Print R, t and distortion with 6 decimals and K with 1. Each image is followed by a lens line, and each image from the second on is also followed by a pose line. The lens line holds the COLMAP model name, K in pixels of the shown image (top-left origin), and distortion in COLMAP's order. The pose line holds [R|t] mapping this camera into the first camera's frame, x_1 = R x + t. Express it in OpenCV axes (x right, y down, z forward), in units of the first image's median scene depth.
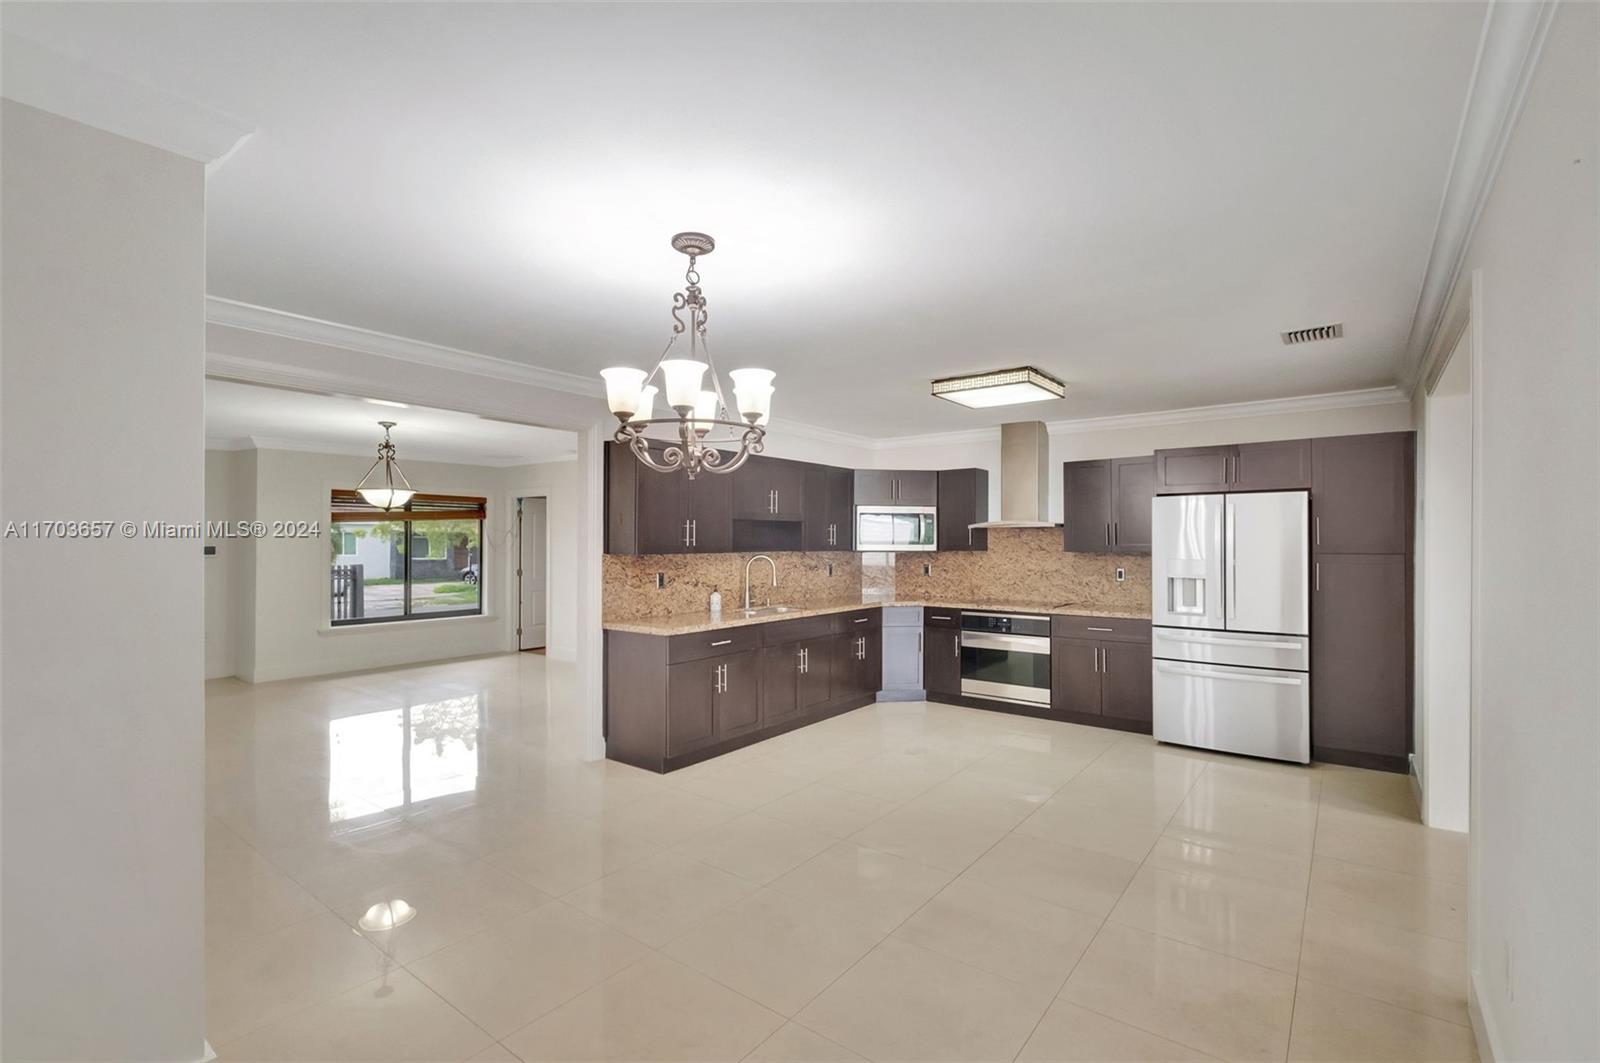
lens RADIAL K [[707.9, 0, 804.6], [0, 707.9, 540.1], [0, 0, 1]] dist [-0.005002, -0.000963]
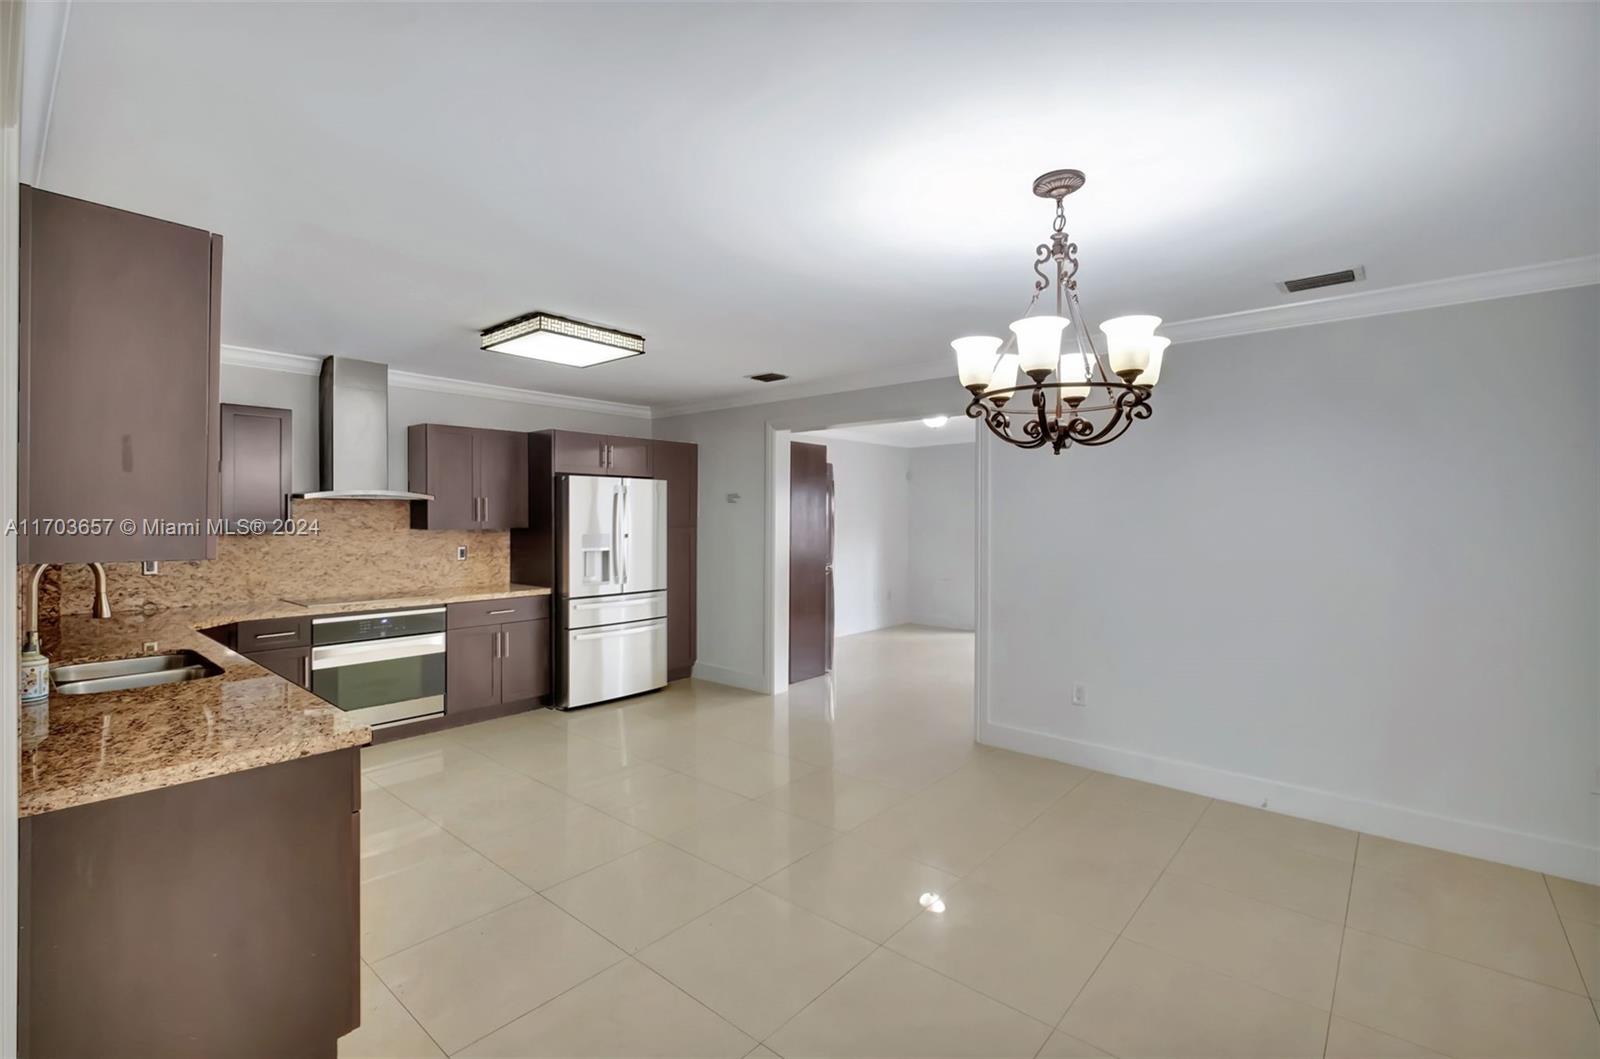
lens RADIAL K [[716.1, 0, 791.9], [0, 716.1, 521.9], [0, 0, 1]] dist [-0.001157, -0.000093]
pose [[0.059565, -0.007731, 0.998195, -0.444979], [-0.007426, 0.999939, 0.008187, -0.003018], [-0.998197, -0.007900, 0.059504, 0.498965]]
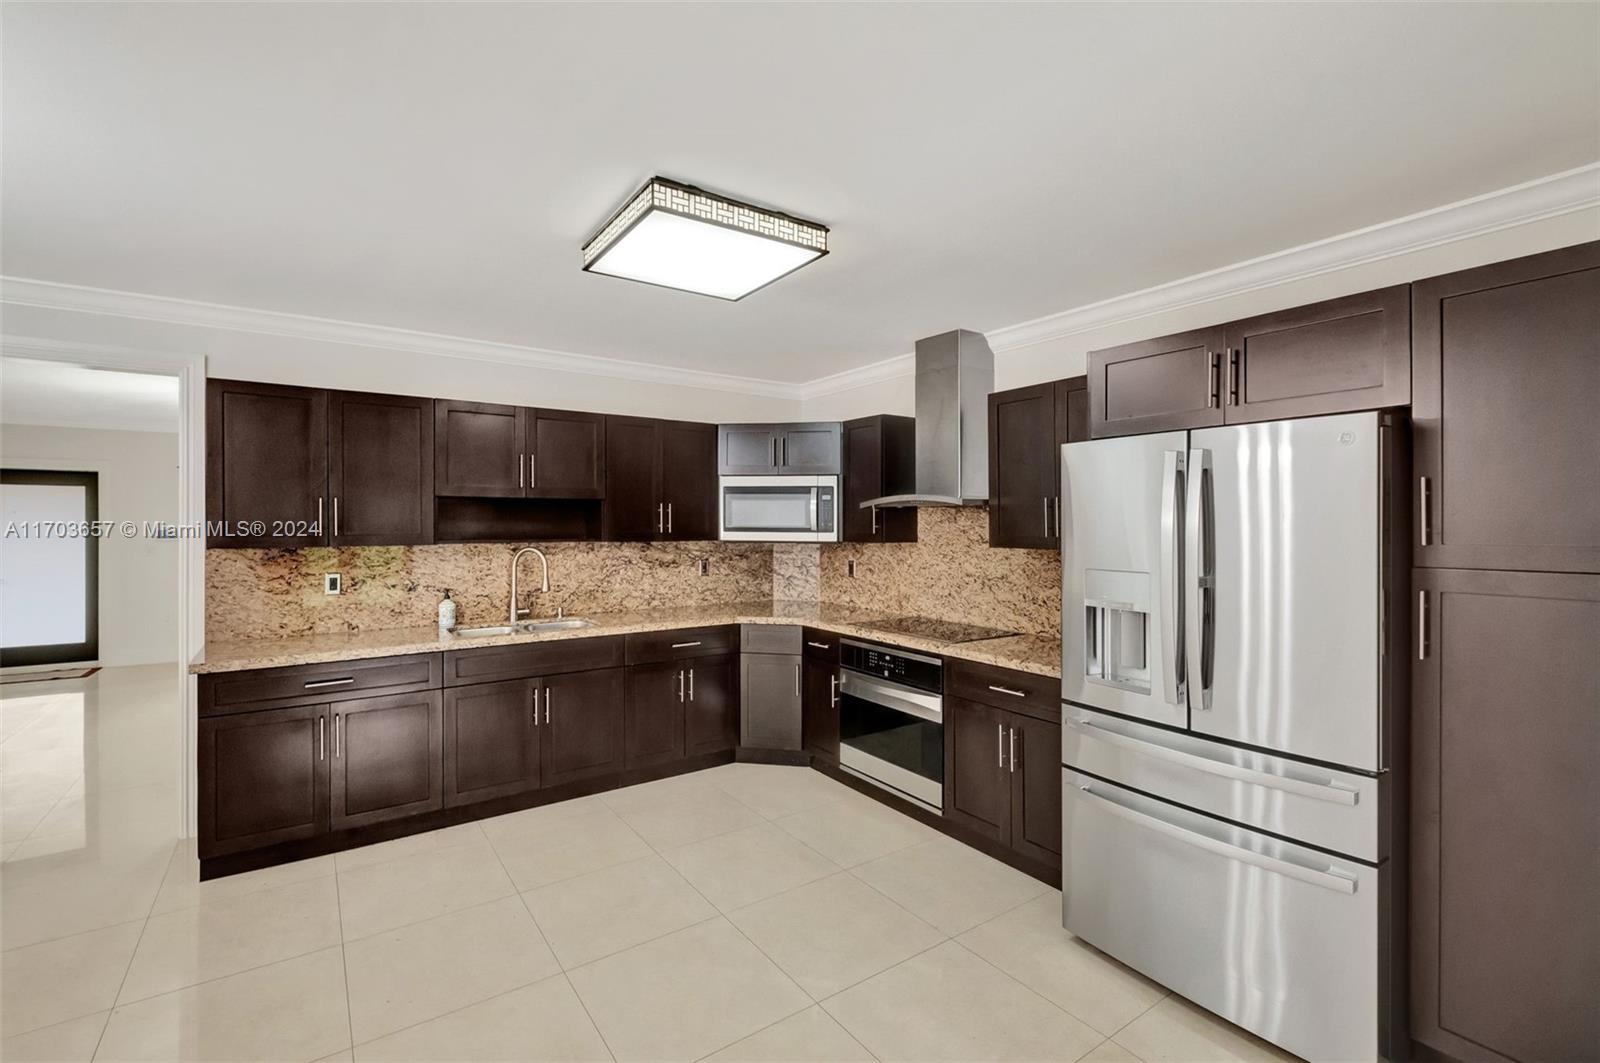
lens RADIAL K [[707.9, 0, 797.9], [0, 707.9, 524.7], [0, 0, 1]] dist [-0.005002, -0.000963]
pose [[0.953847, 0.002484, -0.300282, 0.379011], [-0.000207, 0.999971, 0.007615, -0.006572], [0.300292, -0.007201, 0.953820, 0.379750]]
